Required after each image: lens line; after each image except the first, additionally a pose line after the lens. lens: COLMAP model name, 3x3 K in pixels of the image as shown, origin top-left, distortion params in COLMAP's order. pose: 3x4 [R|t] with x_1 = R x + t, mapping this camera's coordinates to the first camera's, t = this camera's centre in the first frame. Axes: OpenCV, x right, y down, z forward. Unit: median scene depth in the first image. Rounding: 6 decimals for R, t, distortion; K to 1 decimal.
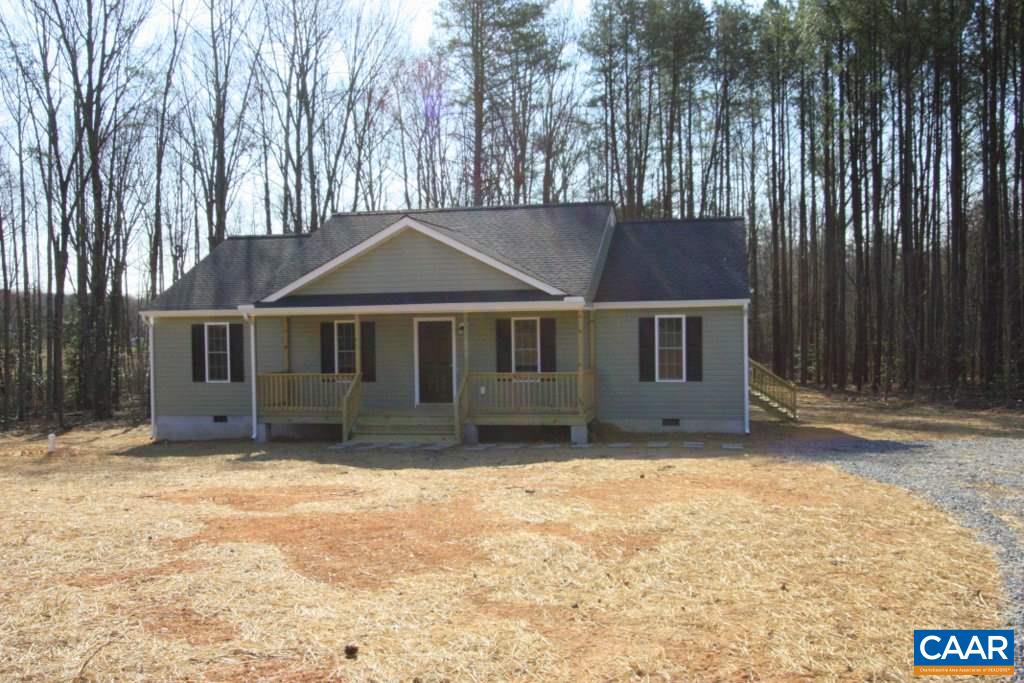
lens RADIAL K [[471.8, 0, 514.4], [0, 471.8, 342.9], [0, 0, 1]] dist [-0.017690, -0.000305]
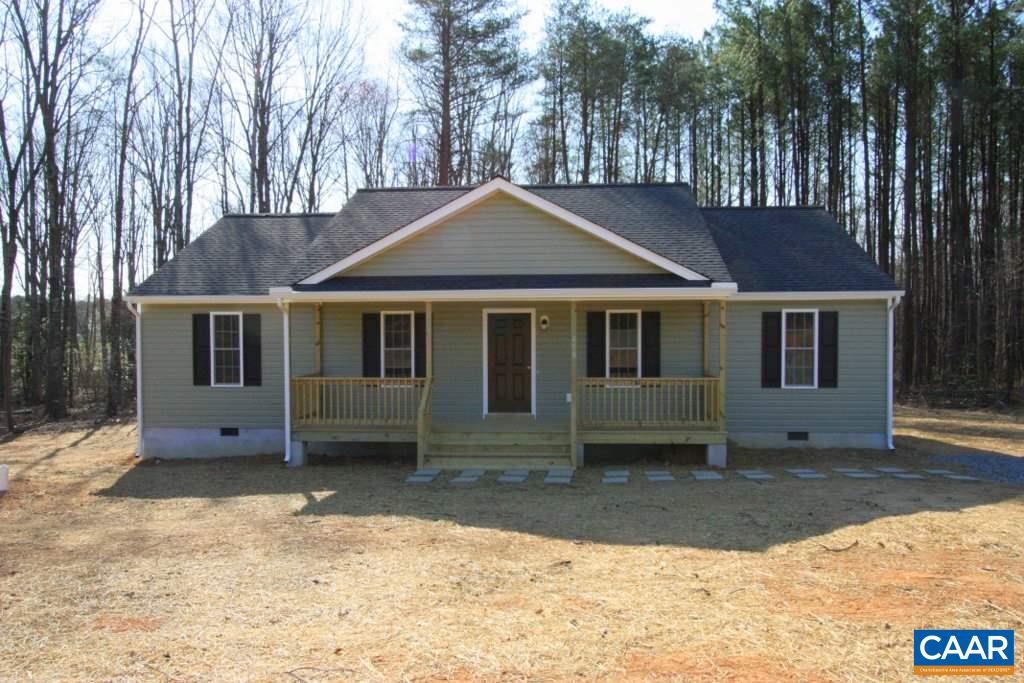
lens RADIAL K [[461.0, 0, 519.6], [0, 461.0, 341.3], [0, 0, 1]] dist [-0.012202, 0.001108]
pose [[0.997573, 0.009245, 0.069012, -0.214355], [-0.009200, 0.999957, -0.000968, 0.003464], [-0.069018, 0.000331, 0.997615, 0.206750]]
